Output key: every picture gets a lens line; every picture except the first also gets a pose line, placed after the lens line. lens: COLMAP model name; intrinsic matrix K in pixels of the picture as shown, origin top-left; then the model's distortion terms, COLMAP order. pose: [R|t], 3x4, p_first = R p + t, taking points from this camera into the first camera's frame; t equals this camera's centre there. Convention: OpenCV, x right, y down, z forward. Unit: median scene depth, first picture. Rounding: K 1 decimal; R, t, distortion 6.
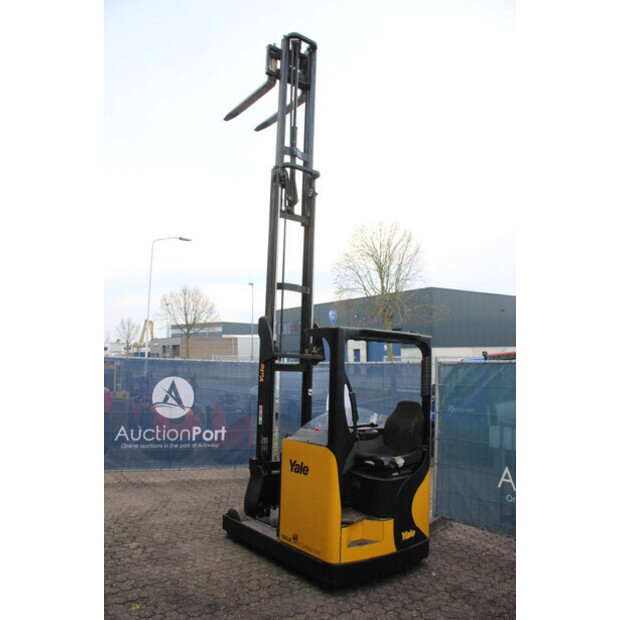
lens RADIAL K [[509.8, 0, 306.6], [0, 509.8, 308.9], [0, 0, 1]] dist [-0.168306, 0.143861]
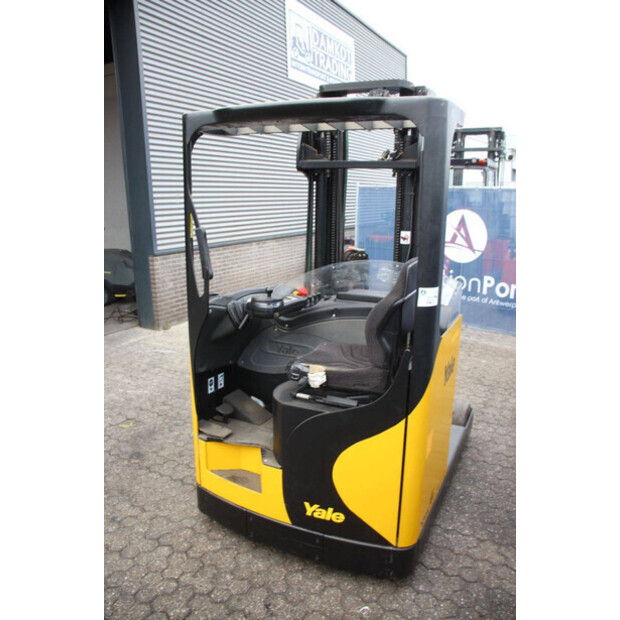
lens RADIAL K [[509.8, 0, 309.1], [0, 509.8, 310.6], [0, 0, 1]] dist [-0.168306, 0.143861]
pose [[0.440038, 0.180147, -0.879723, 0.597292], [0.110395, 0.961387, 0.252089, 0.111999], [0.891167, -0.208046, 0.403160, 0.781894]]
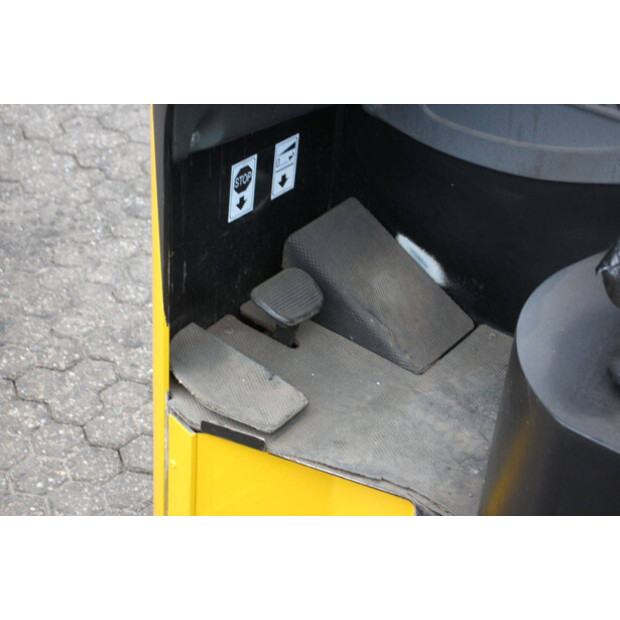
lens RADIAL K [[1226.8, 0, 312.9], [0, 1226.8, 311.7], [0, 0, 1]] dist [0.240595, 0.000000]
pose [[0.259252, 0.563929, -0.784074, 0.331364], [0.057028, 0.801476, 0.595301, 0.155163], [0.964125, -0.199047, 0.175624, 0.853581]]
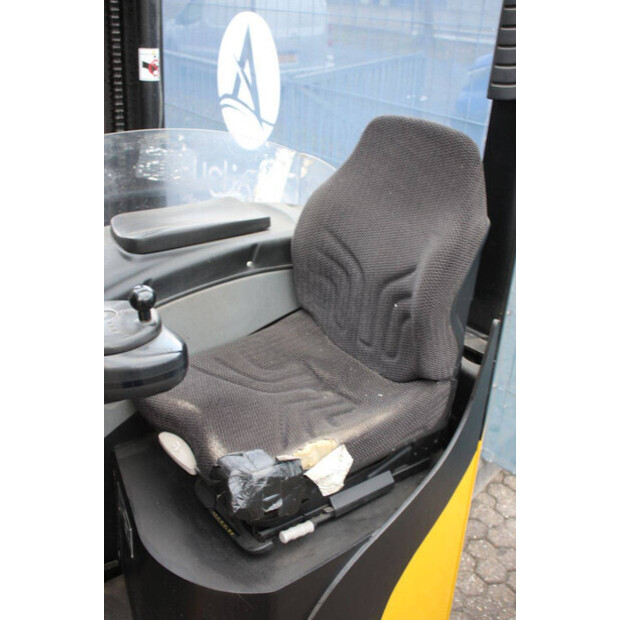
lens RADIAL K [[705.0, 0, 310.4], [0, 705.0, 312.7], [0, 0, 1]] dist [-0.014401, 0.000000]
pose [[0.999429, 0.028987, 0.017370, 0.169082], [-0.033793, 0.856011, 0.515853, 0.115521], [0.000084, -0.516145, 0.856501, 0.782338]]
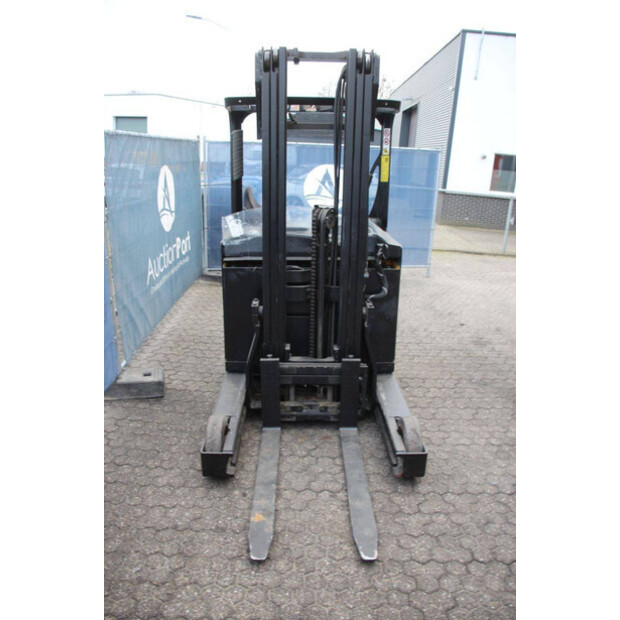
lens RADIAL K [[509.8, 0, 310.3], [0, 509.8, 313.4], [0, 0, 1]] dist [-0.168306, 0.143861]
pose [[-0.804759, -0.222549, 0.550304, -0.377068], [-0.115311, 0.968010, 0.222844, 0.200854], [-0.582294, 0.115880, -0.804677, 1.709467]]
